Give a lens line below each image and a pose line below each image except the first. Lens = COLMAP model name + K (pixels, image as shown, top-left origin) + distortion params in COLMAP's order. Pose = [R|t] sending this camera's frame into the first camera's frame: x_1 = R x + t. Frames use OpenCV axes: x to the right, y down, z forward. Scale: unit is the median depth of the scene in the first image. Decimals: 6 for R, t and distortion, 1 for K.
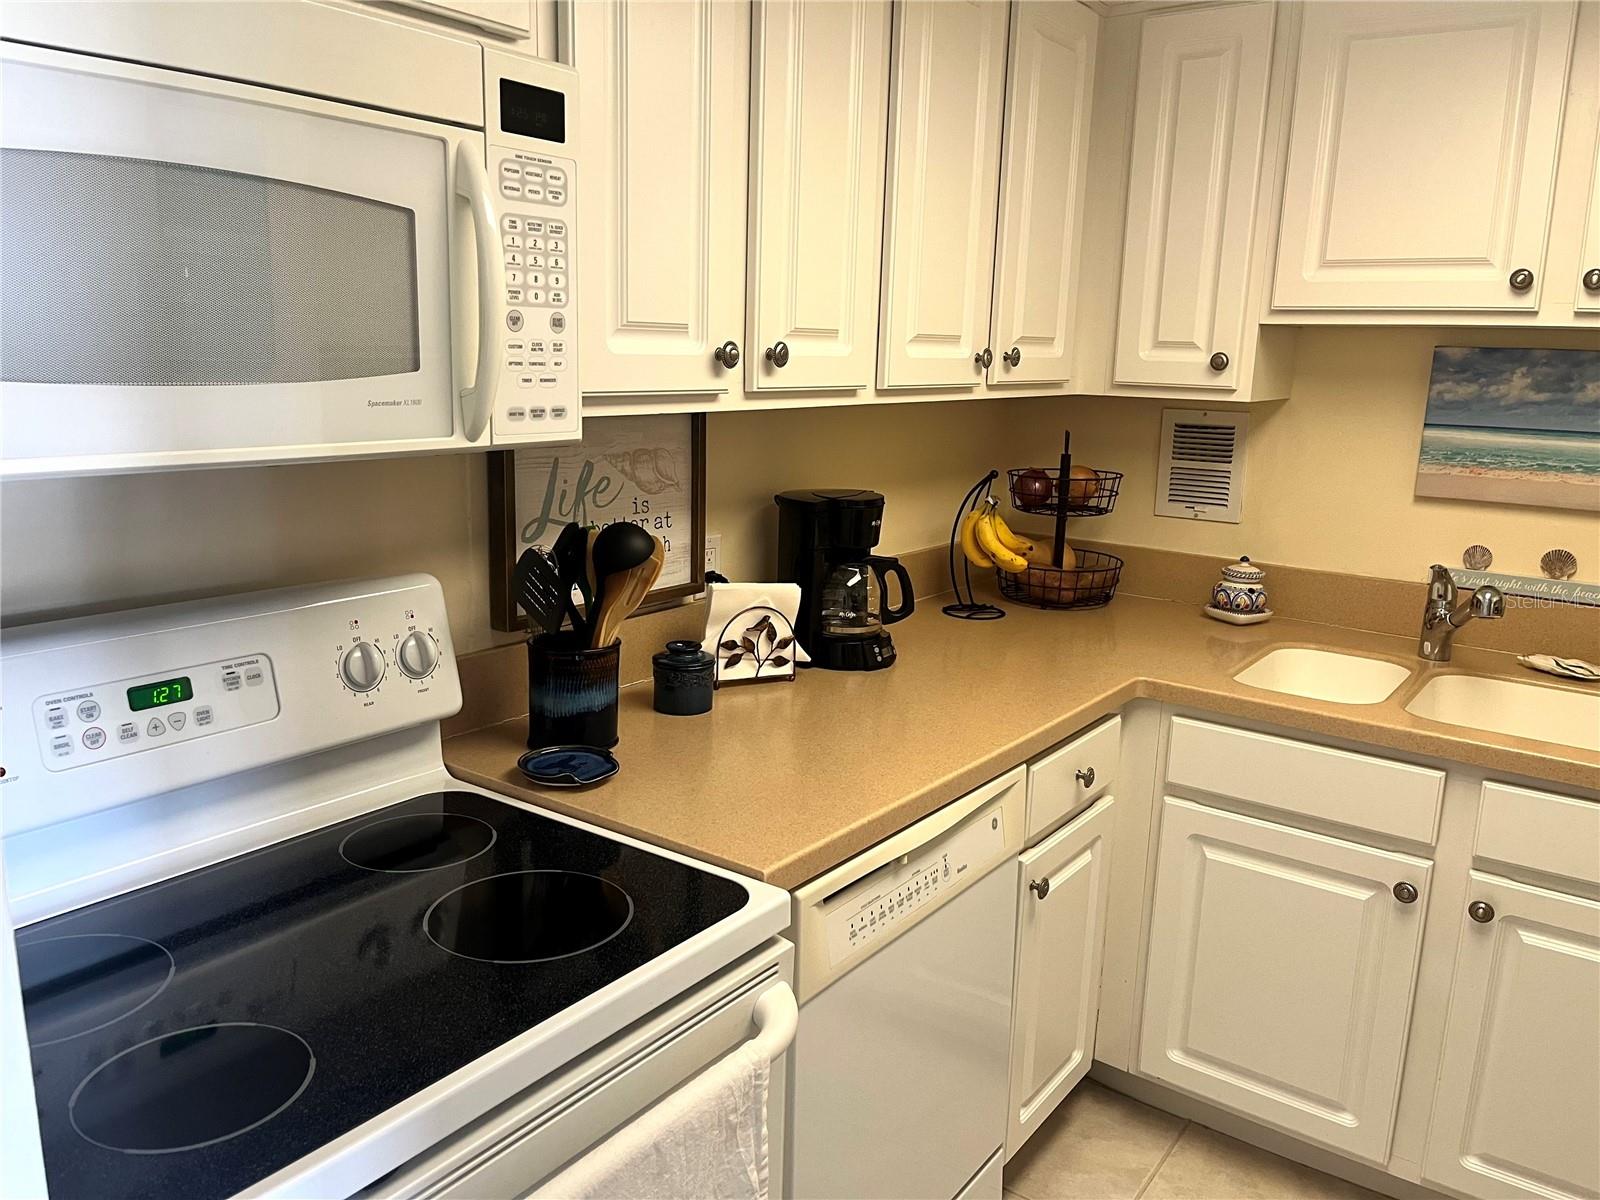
lens RADIAL K [[1213.7, 0, 801.0], [0, 1213.7, 593.0], [0, 0, 1]] dist [0.049511, -0.058187]
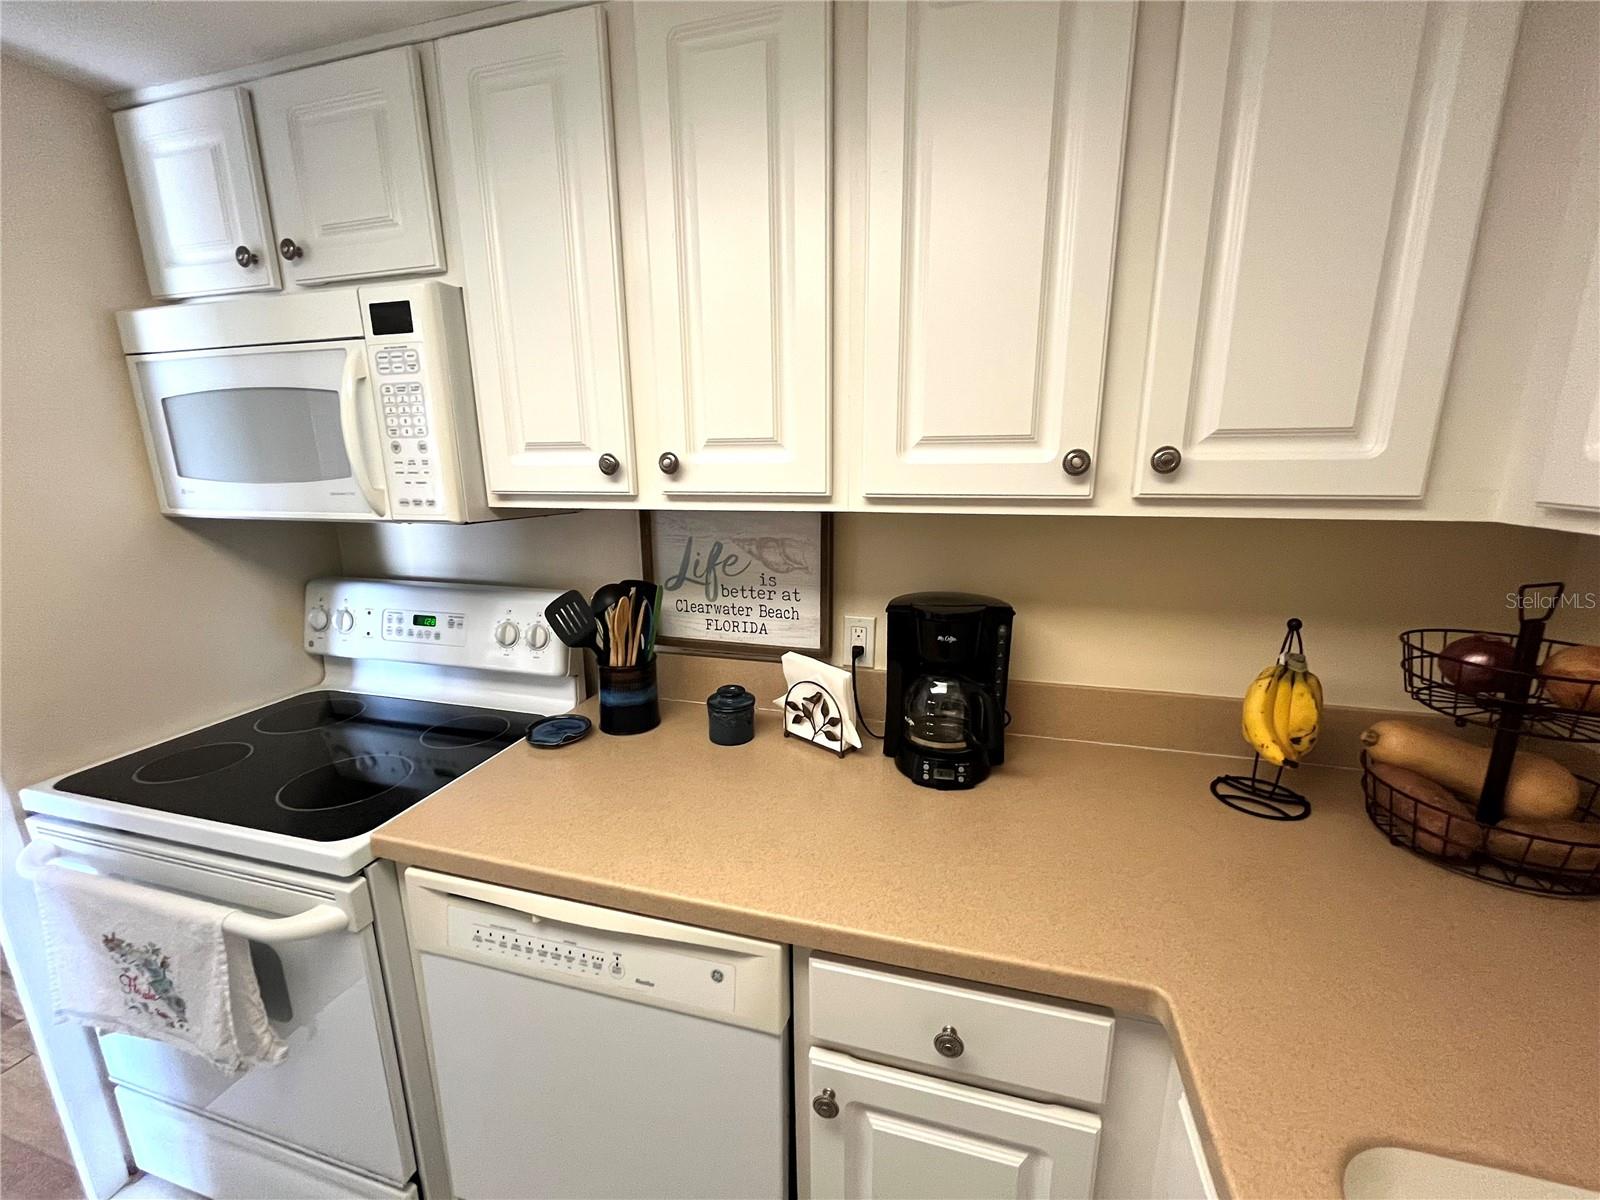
lens RADIAL K [[642.2, 0, 794.9], [0, 642.2, 602.8], [0, 0, 1]] dist [-0.001689, -0.000962]
pose [[0.353321, 0.180868, -0.917851, 0.503433], [-0.170624, 0.977134, 0.126869, -0.136421], [0.919811, 0.111782, 0.376102, 0.743227]]
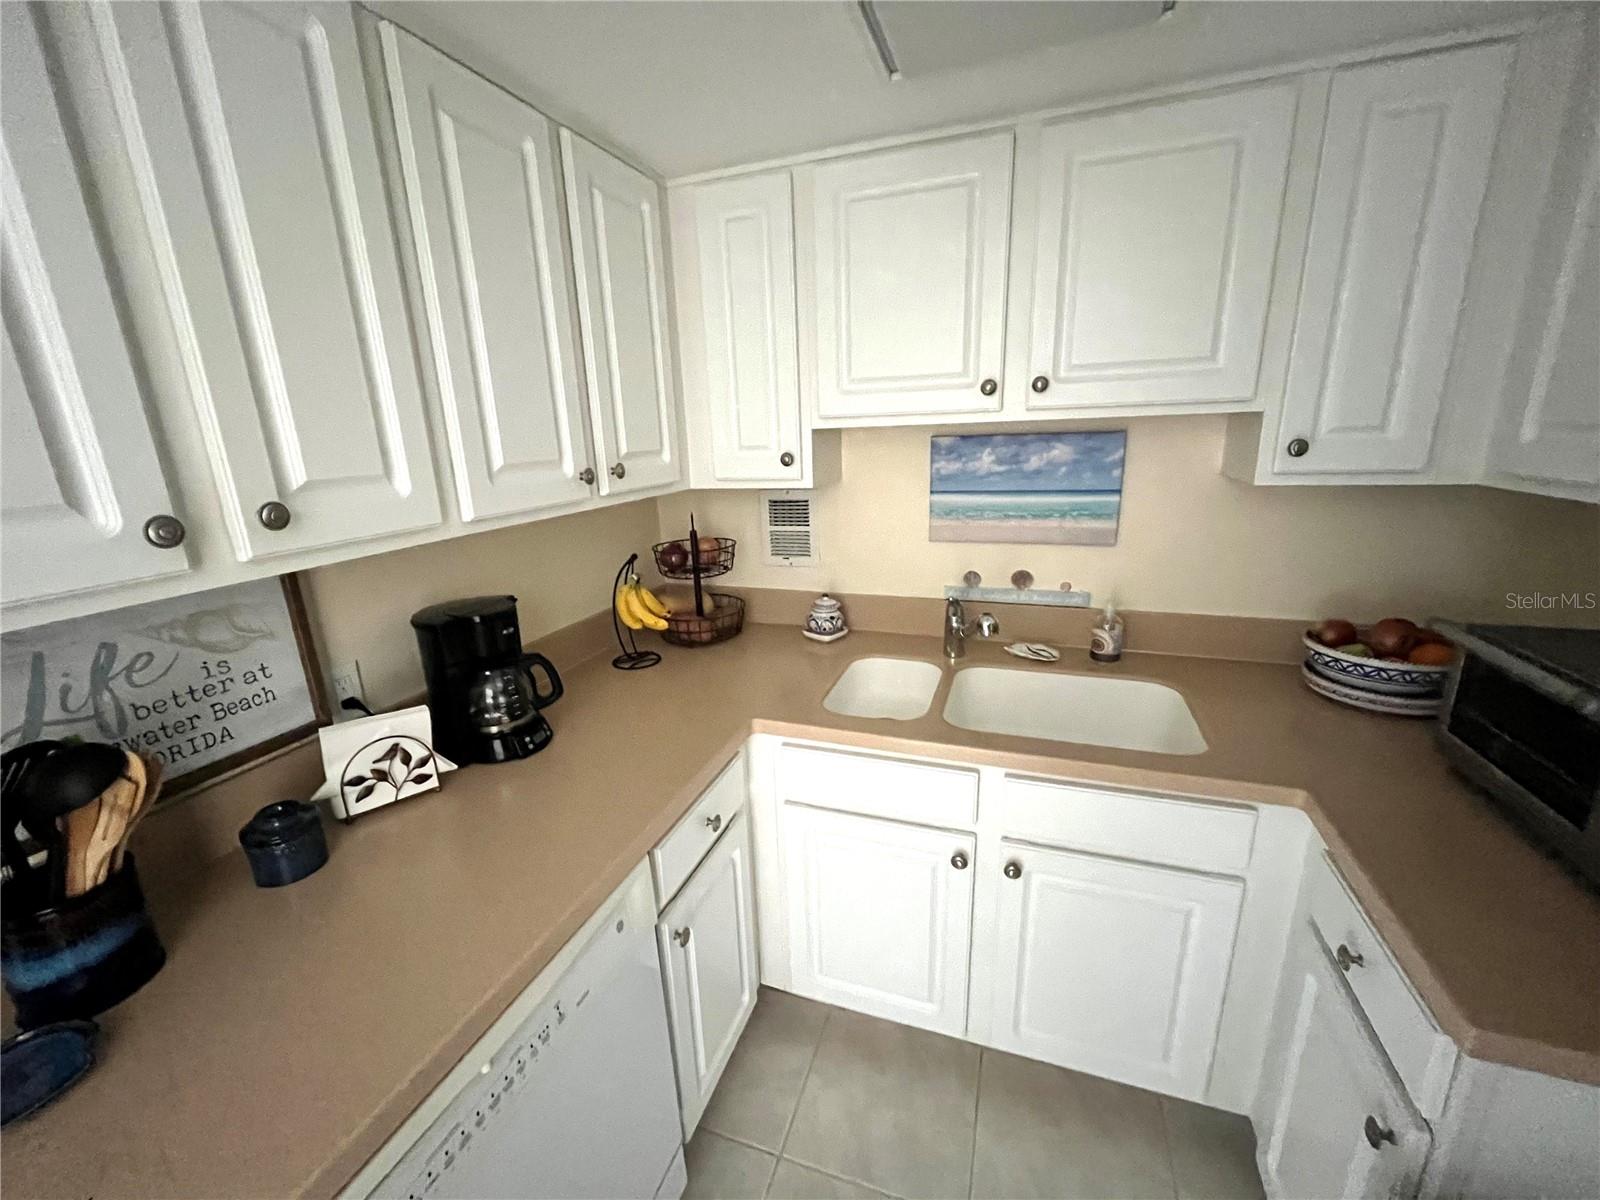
lens RADIAL K [[642.2, 0, 797.3], [0, 642.2, 606.2], [0, 0, 1]] dist [-0.001689, -0.000962]
pose [[0.955275, -0.139065, 0.260978, 0.176020], [0.121641, 0.989193, 0.081853, -0.102267], [-0.269541, -0.046446, 0.961868, 0.377433]]
